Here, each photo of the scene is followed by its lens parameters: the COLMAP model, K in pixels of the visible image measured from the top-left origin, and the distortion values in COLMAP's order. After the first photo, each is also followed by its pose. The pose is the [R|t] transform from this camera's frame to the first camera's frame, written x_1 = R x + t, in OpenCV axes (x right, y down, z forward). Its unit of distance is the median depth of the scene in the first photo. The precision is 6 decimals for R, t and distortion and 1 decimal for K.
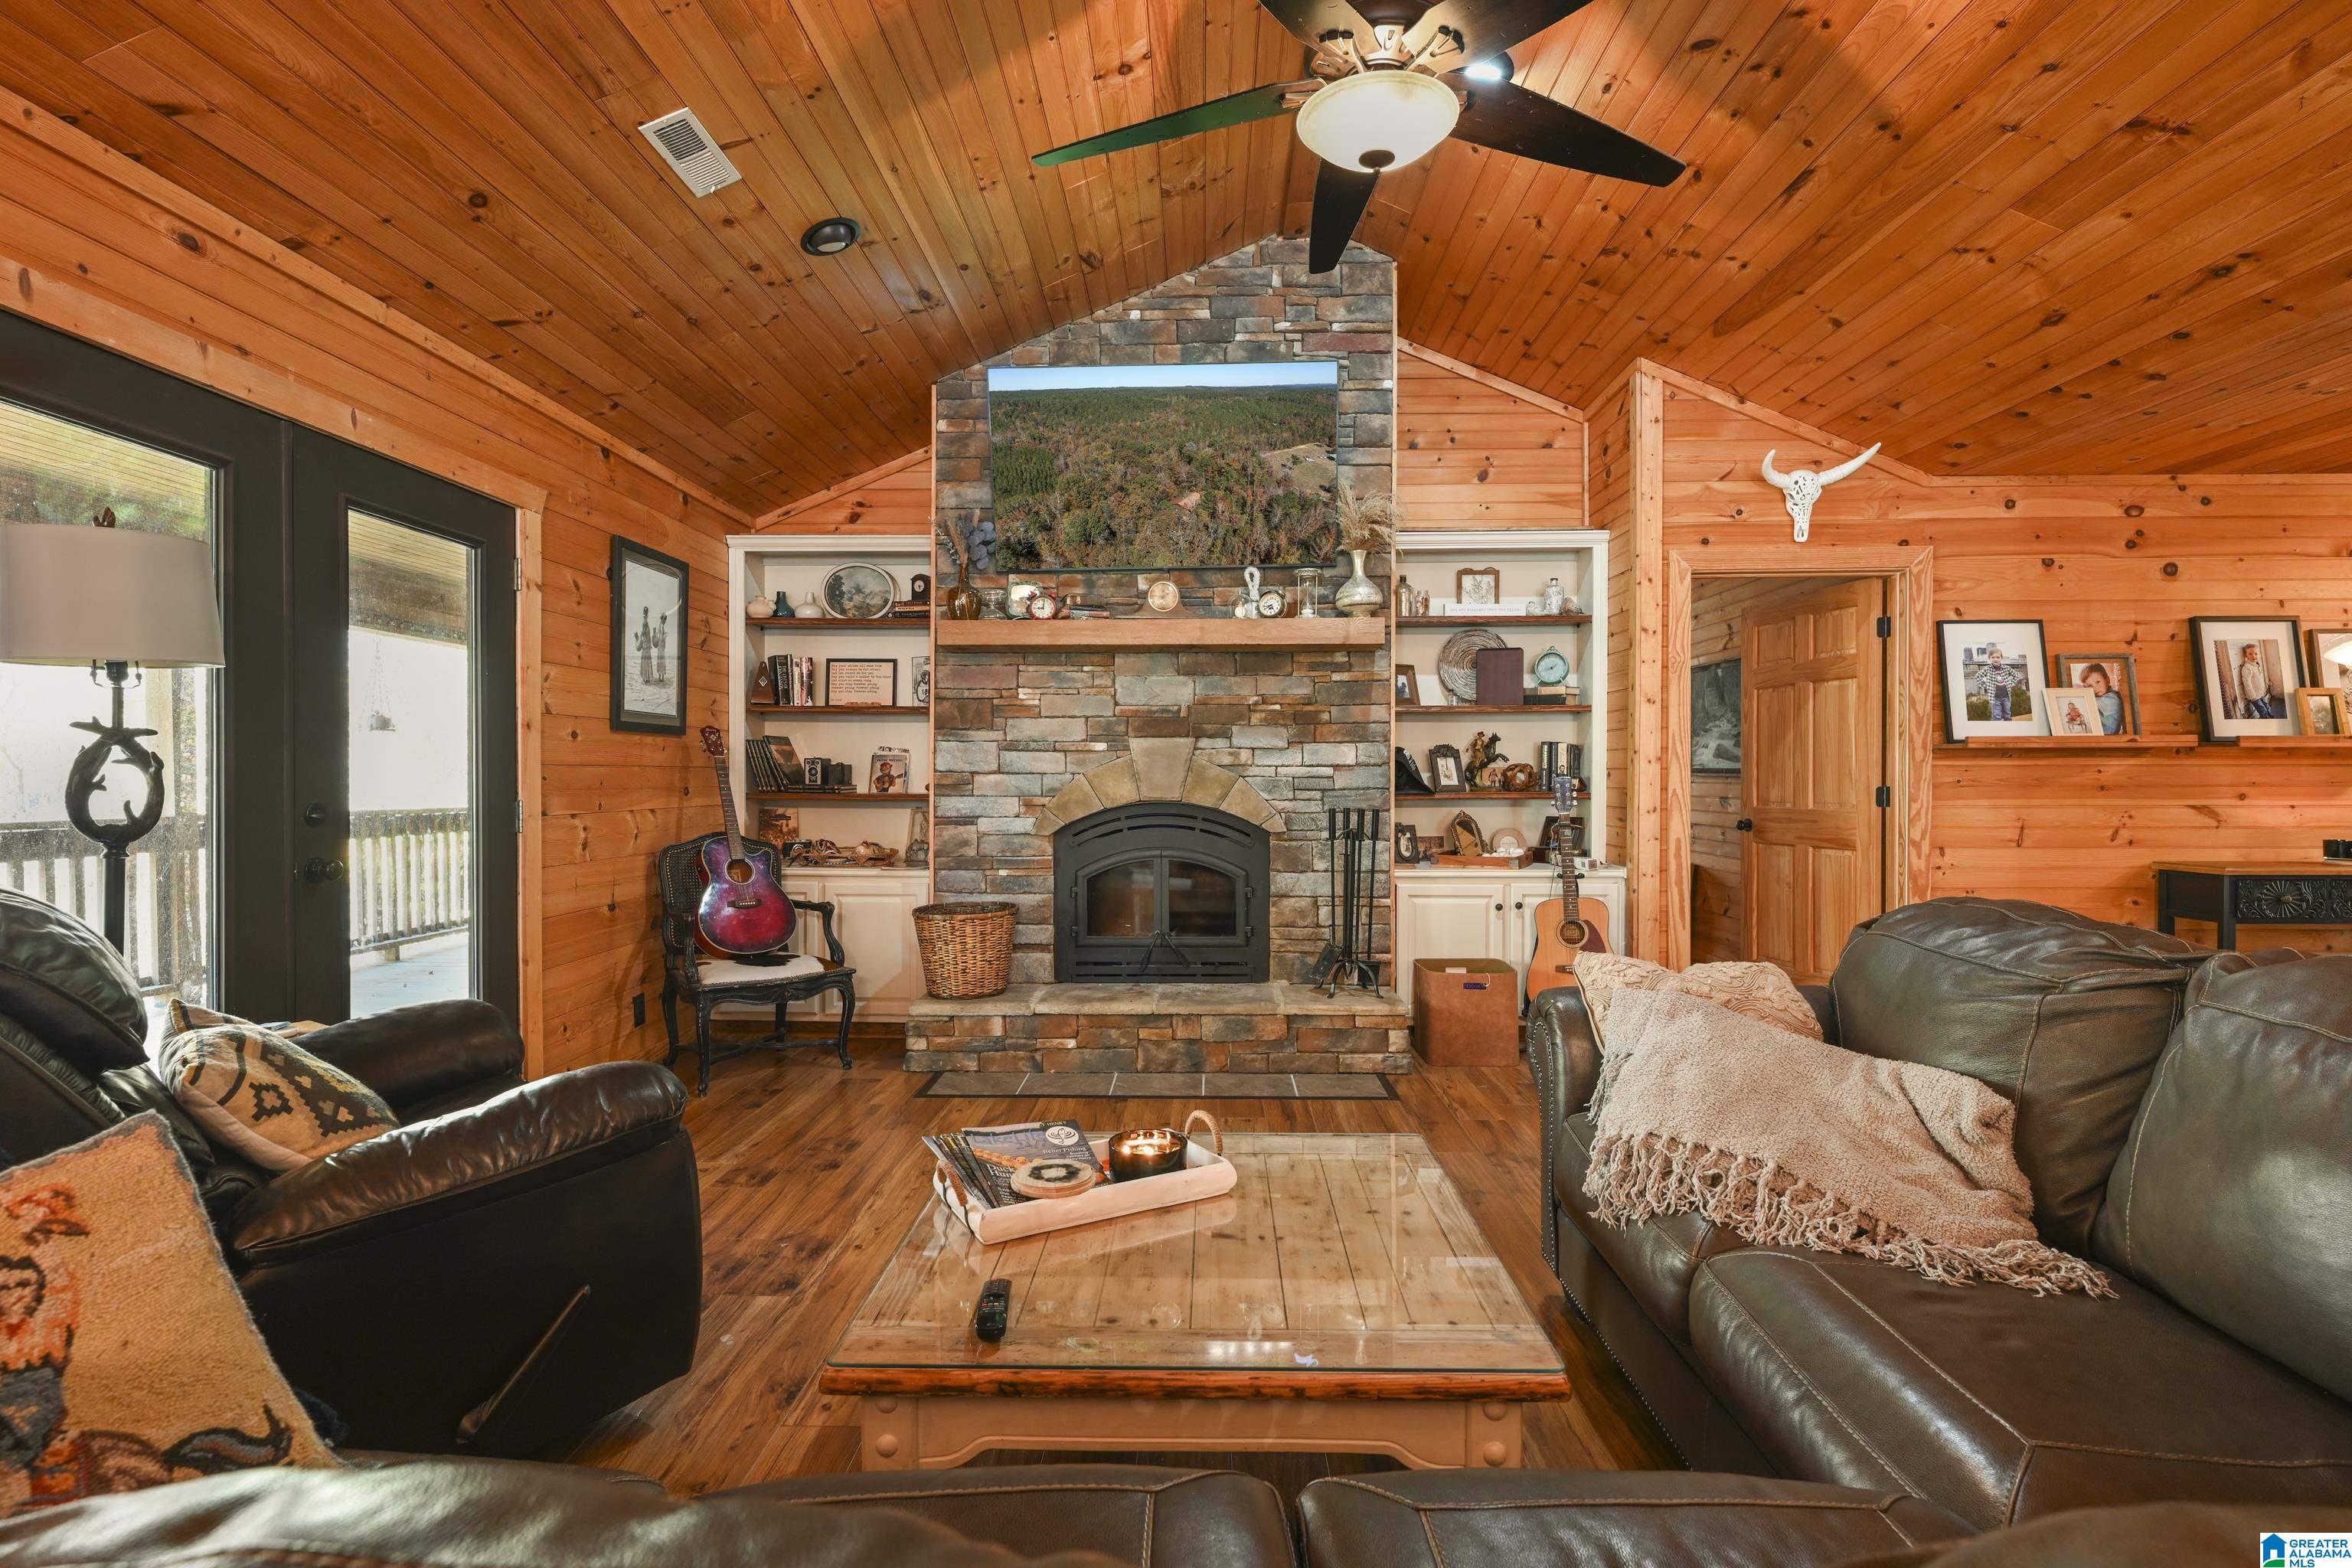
lens RADIAL K [[1116.9, 0, 1162.9], [0, 1116.9, 778.0], [0, 0, 1]] dist [0.004208, -0.001965]
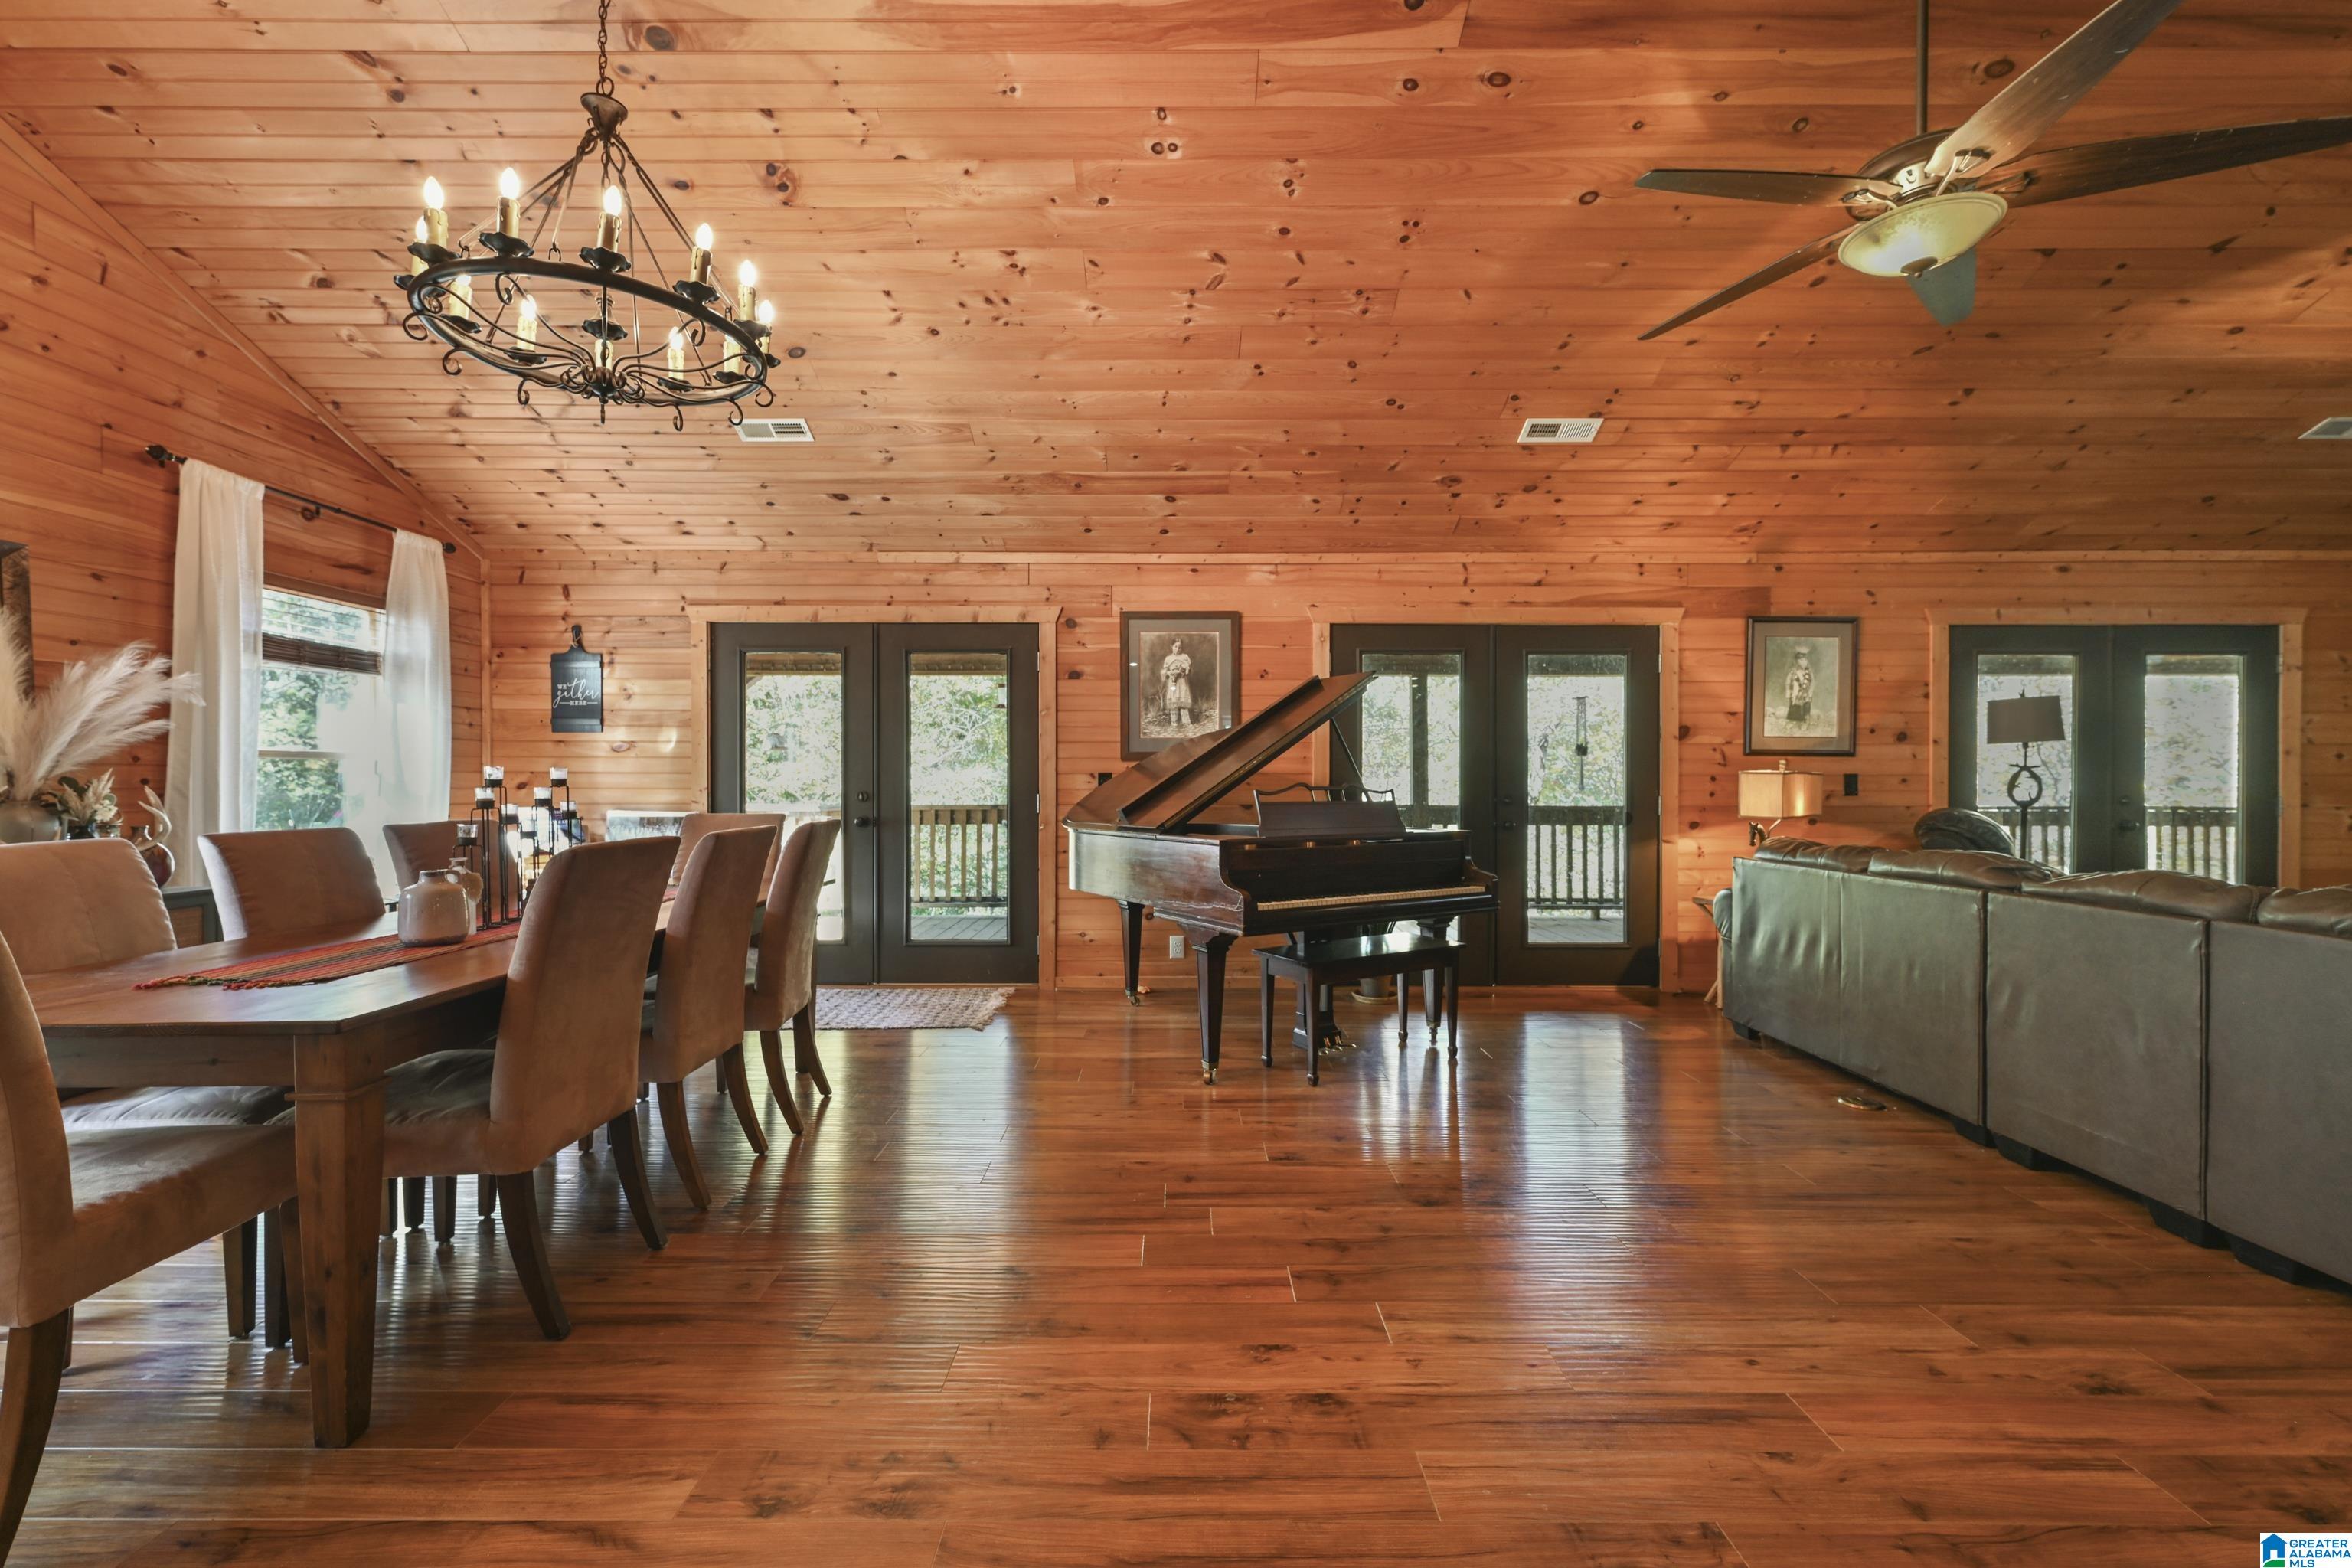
lens RADIAL K [[977.9, 0, 1175.8], [0, 977.9, 787.9], [0, 0, 1]] dist [0.000640, 0.000120]
pose [[0.015134, 0.010887, -0.999826, 1.018865], [-0.003758, 0.999934, 0.010832, -0.004238], [0.999878, 0.003594, 0.015174, -0.800856]]
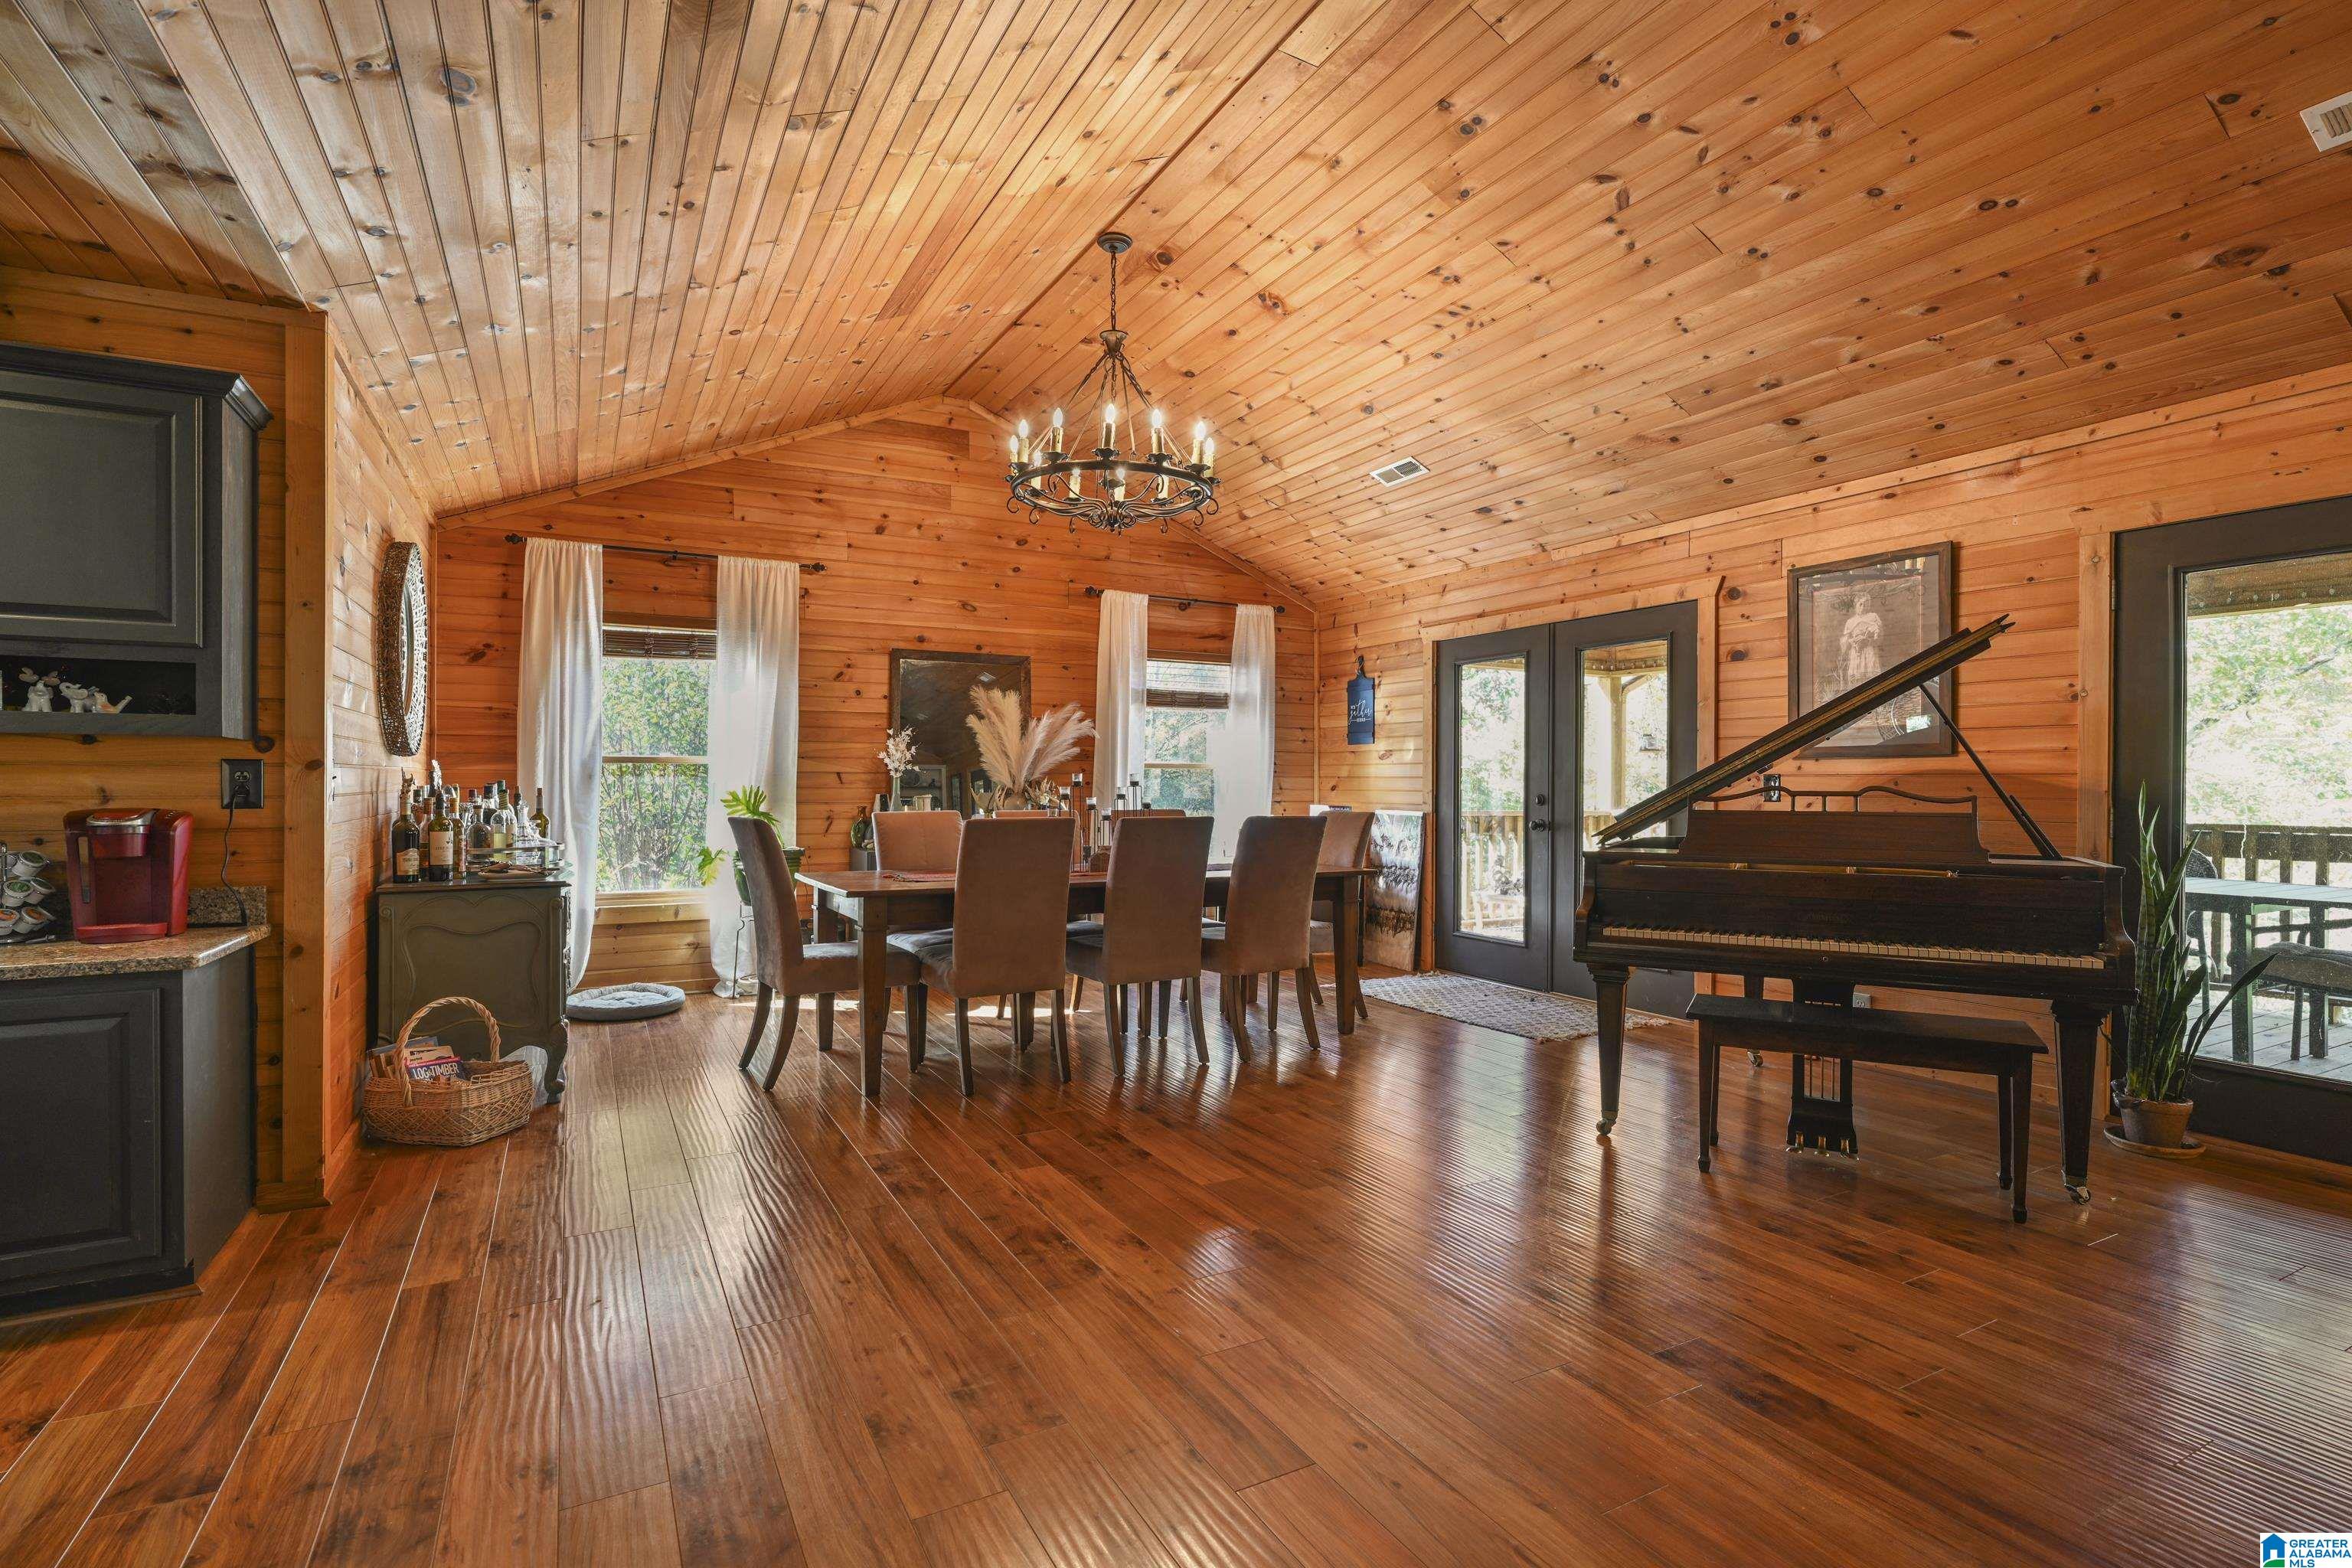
lens RADIAL K [[1116.9, 0, 1171.3], [0, 1116.9, 787.7], [0, 0, 1]] dist [0.004208, -0.001965]
pose [[-0.872331, 0.001906, -0.488911, 0.798879], [-0.002112, 0.999968, 0.007667, -0.003189], [0.488910, 0.007721, -0.872300, 0.066810]]
